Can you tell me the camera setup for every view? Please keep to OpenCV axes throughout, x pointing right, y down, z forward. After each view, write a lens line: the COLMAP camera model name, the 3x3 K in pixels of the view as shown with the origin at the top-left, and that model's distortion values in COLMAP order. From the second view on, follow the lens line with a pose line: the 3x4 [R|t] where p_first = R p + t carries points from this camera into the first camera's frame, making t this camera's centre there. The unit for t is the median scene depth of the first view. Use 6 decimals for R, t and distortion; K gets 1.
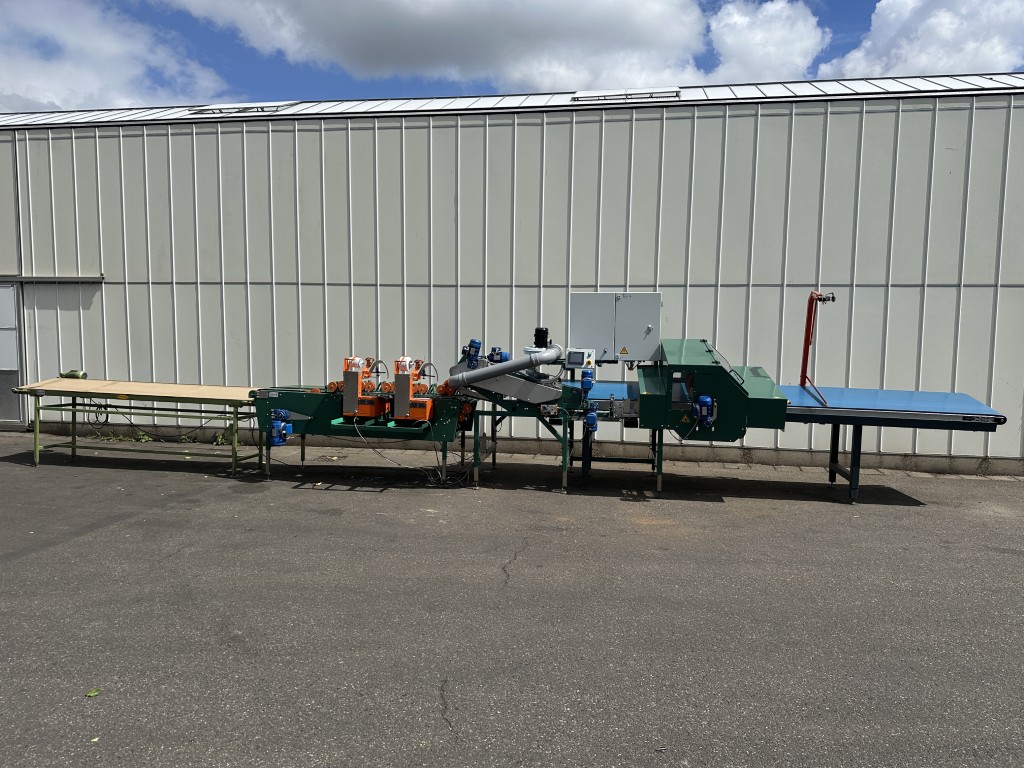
lens RADIAL K [[703.8, 0, 512.0], [0, 703.8, 384.0], [0, 0, 1]] dist [0.047342, -0.059500]
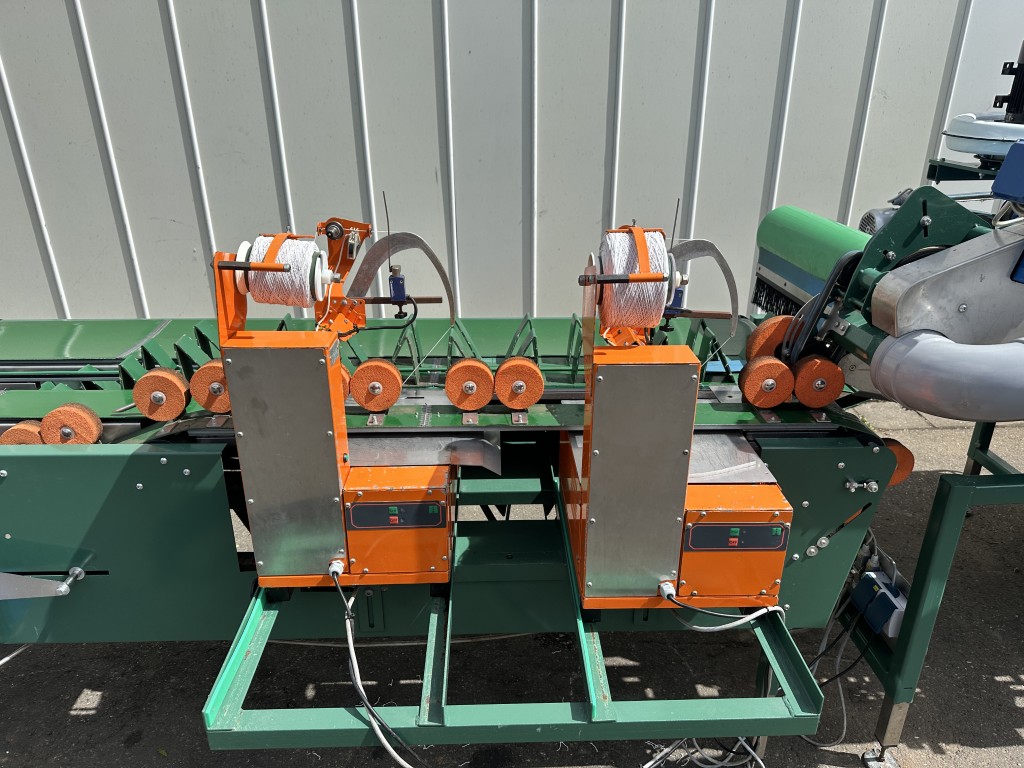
lens RADIAL K [[720.6, 0, 512.0], [0, 720.6, 384.0], [0, 0, 1]] dist [0.057967, -0.063828]
pose [[0.980276, -0.094312, 0.173680, -0.196147], [0.035455, 0.948457, 0.314918, -0.054598], [-0.194428, -0.302548, 0.933093, 0.798852]]
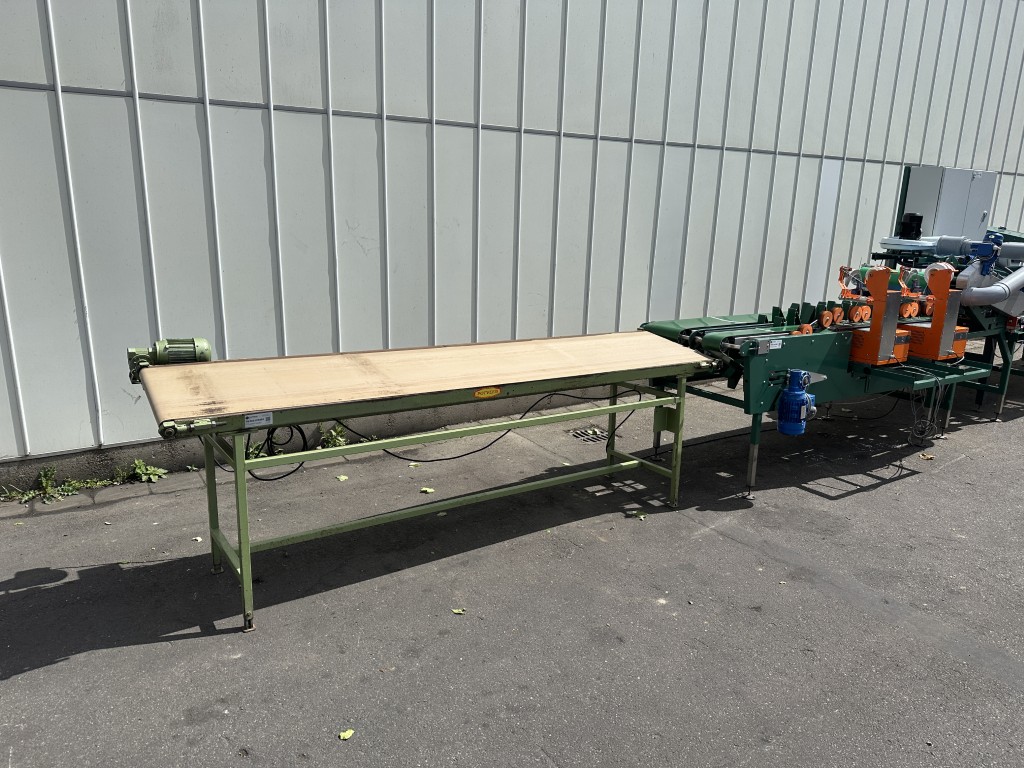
lens RADIAL K [[732.6, 0, 512.0], [0, 732.6, 384.0], [0, 0, 1]] dist [0.056029, -0.056656]
pose [[0.745673, -0.155646, 0.647878, -0.852996], [0.039013, 0.980865, 0.190741, -0.071719], [-0.665169, -0.116954, 0.737477, 0.702844]]
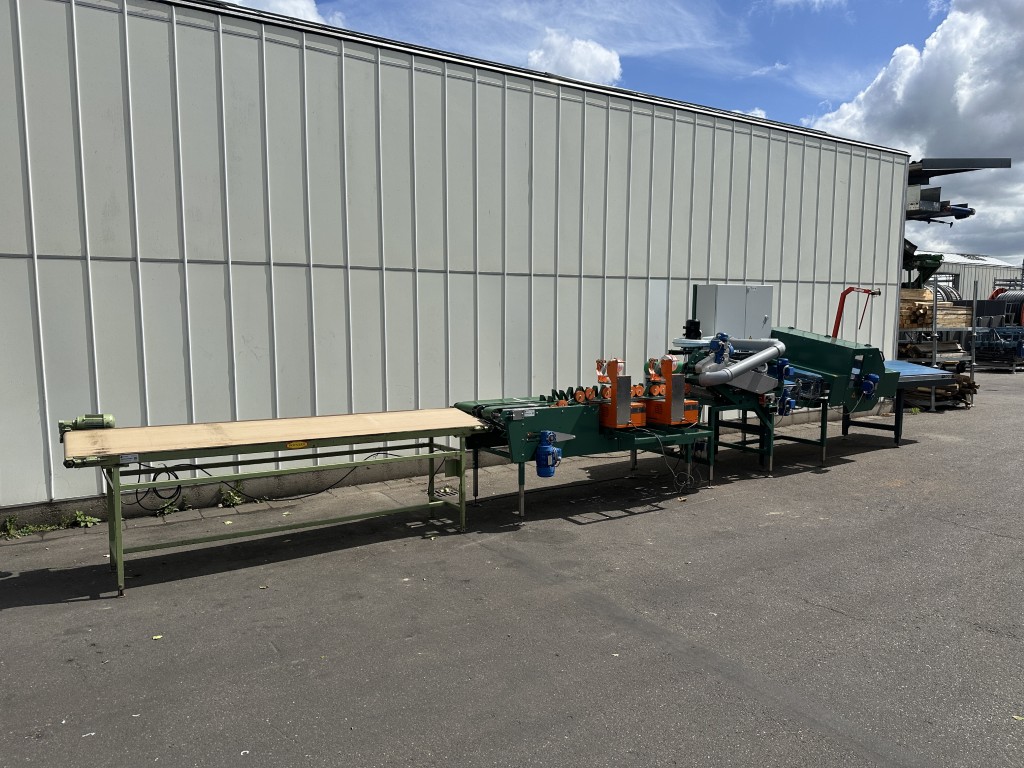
lens RADIAL K [[720.6, 0, 512.0], [0, 720.6, 384.0], [0, 0, 1]] dist [0.057967, -0.063828]
pose [[0.747756, -0.079839, 0.659156, -0.863523], [0.065944, 0.996766, 0.045923, -0.055289], [-0.660691, 0.009128, 0.750602, 0.409839]]
